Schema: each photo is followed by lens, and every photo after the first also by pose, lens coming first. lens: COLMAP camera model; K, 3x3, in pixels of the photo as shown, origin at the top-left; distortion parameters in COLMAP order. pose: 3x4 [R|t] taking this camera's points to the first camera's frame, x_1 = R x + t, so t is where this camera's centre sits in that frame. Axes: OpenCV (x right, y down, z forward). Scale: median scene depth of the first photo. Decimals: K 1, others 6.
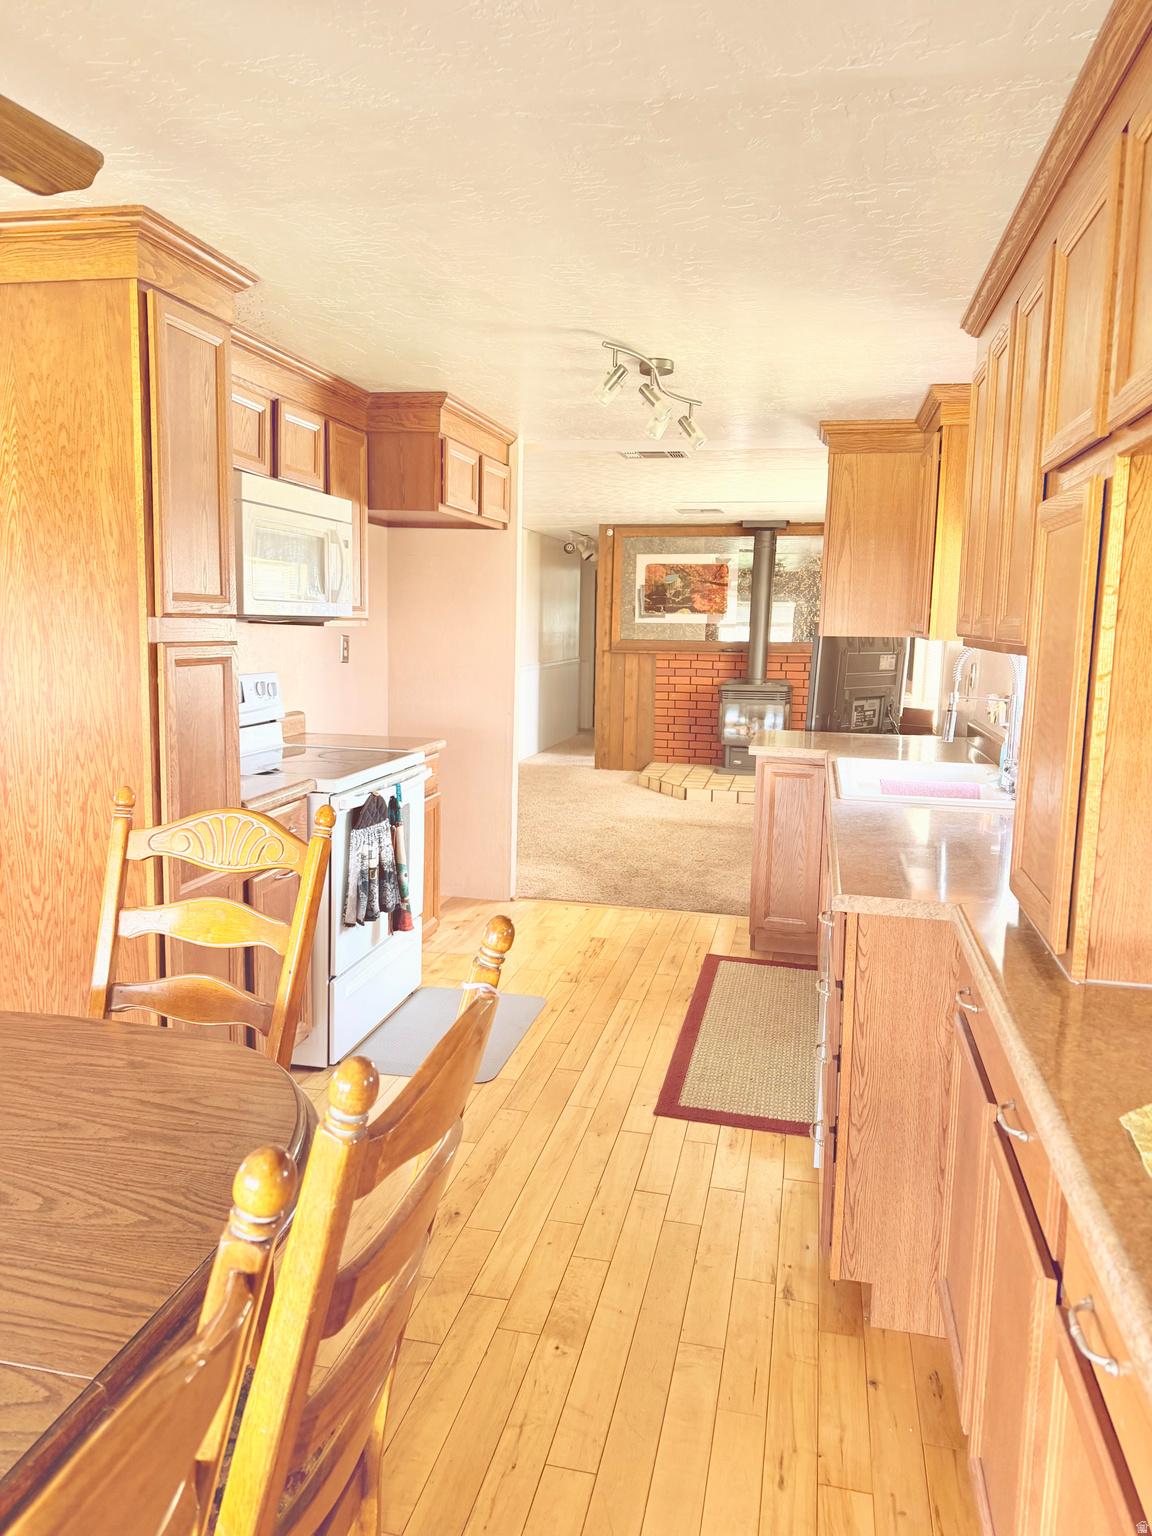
lens RADIAL K [[1084.1, 0, 572.7], [0, 1084.1, 765.9], [0, 0, 1]] dist [0.065017, 0.000429]
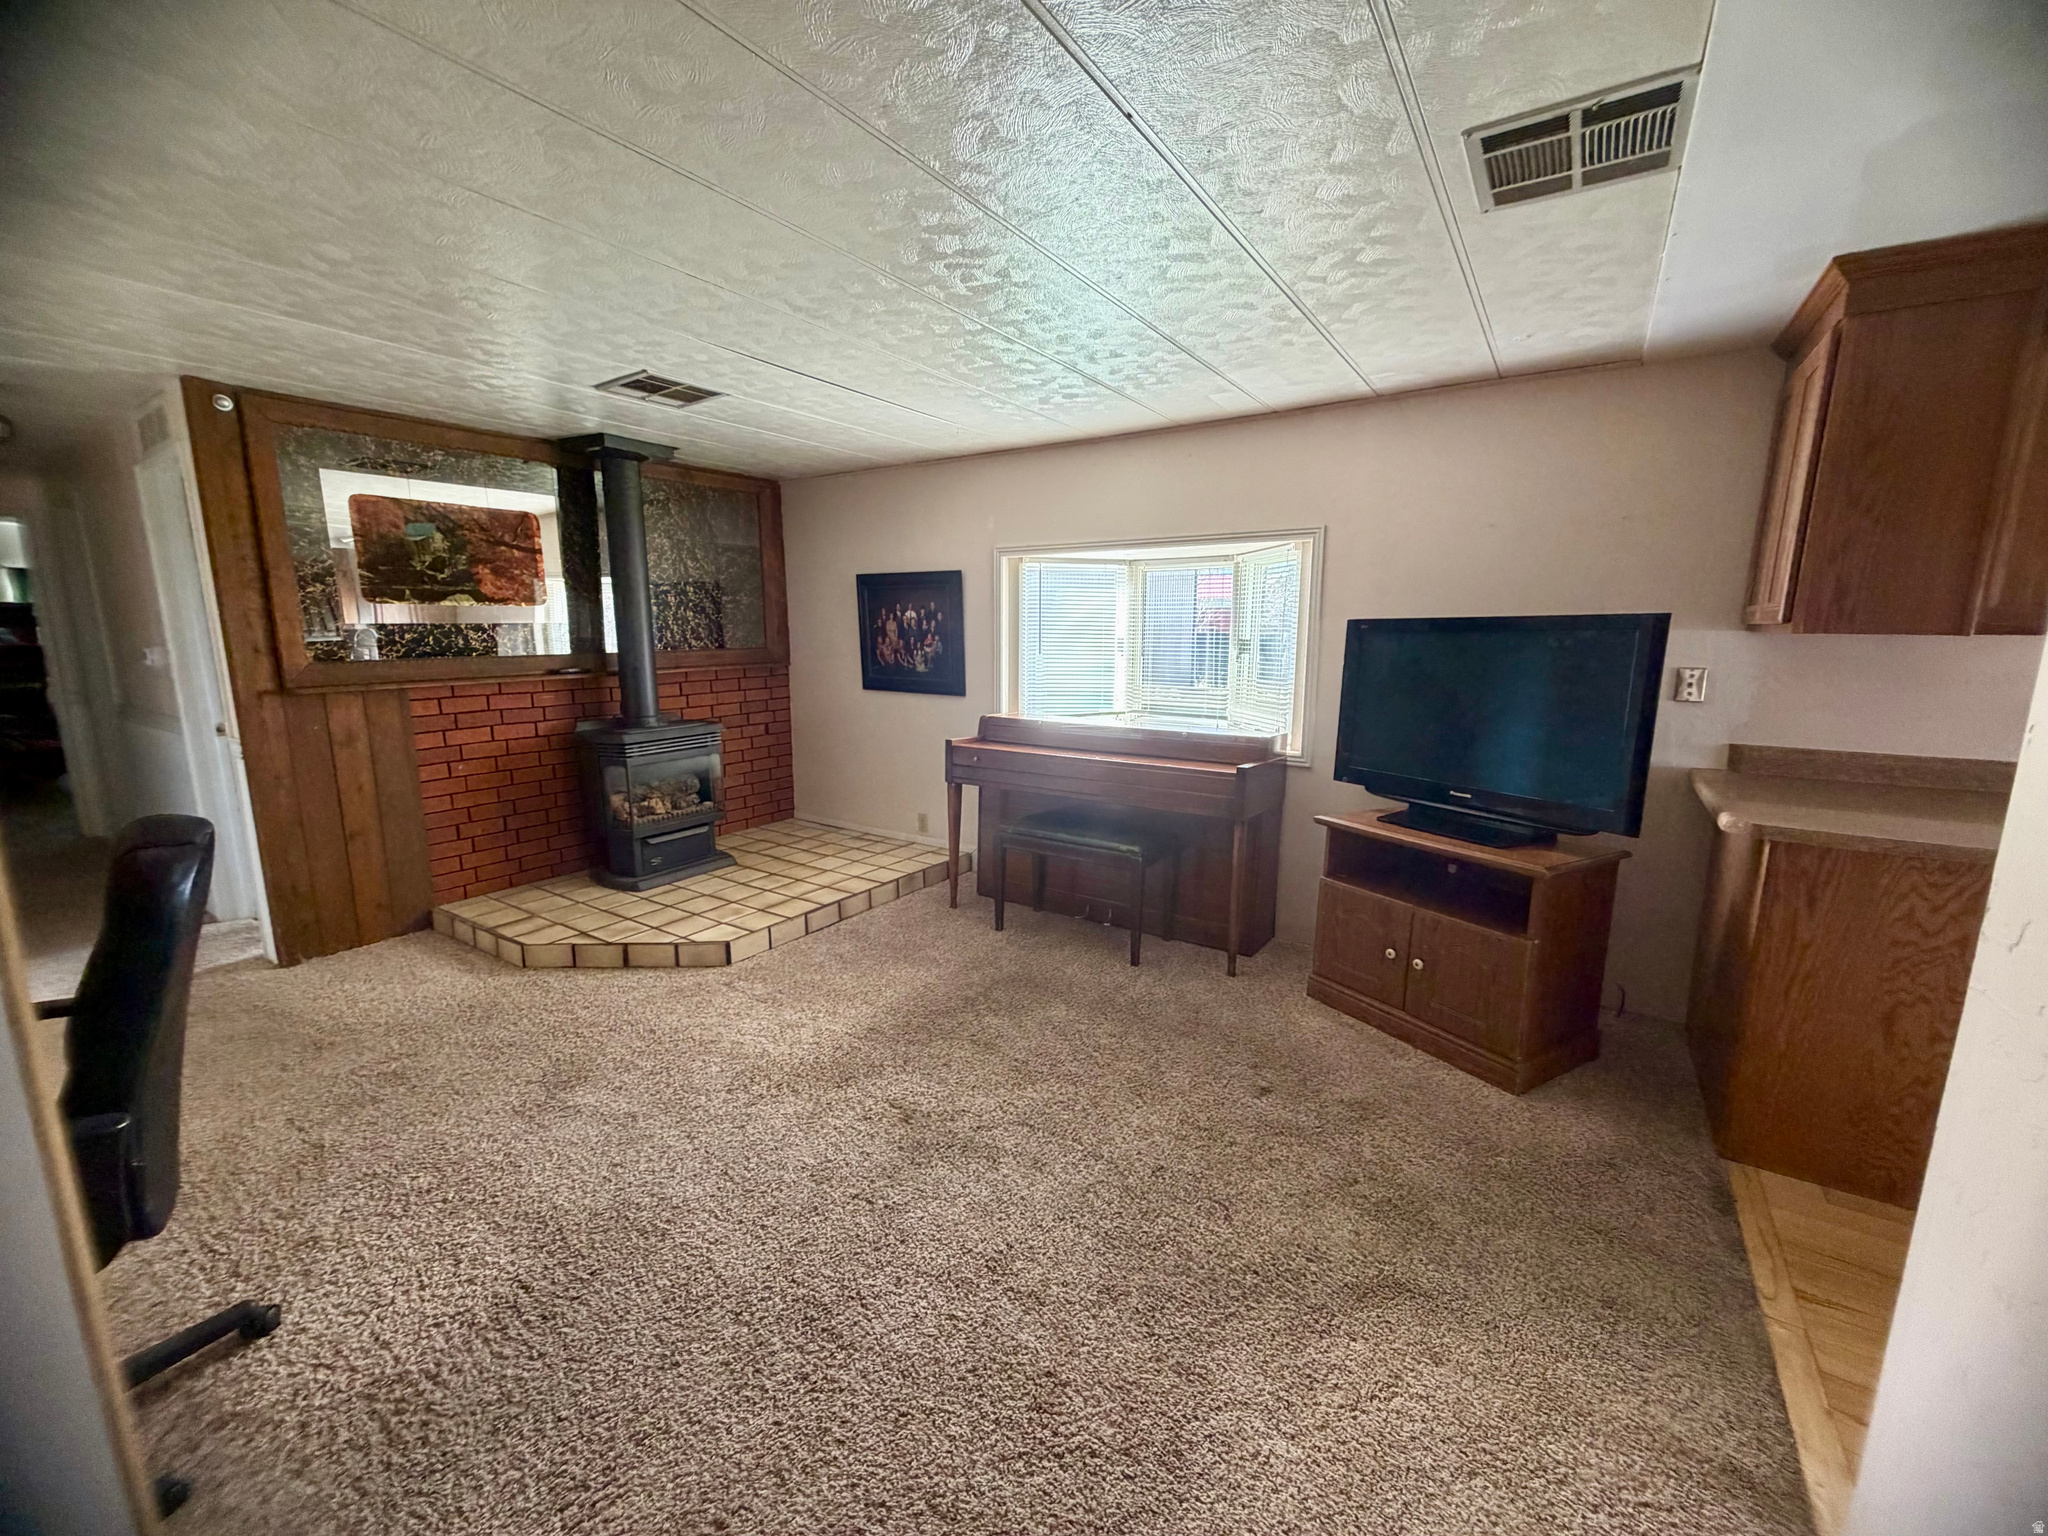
lens RADIAL K [[813.3, 0, 1020.6], [0, 813.3, 767.1], [0, 0, 1]] dist [-0.001422, 0.000346]
pose [[0.367411, -0.178209, 0.912826, -0.158316], [0.133178, 0.981438, 0.138000, -0.083179], [-0.920474, 0.070866, 0.384325, 0.617434]]
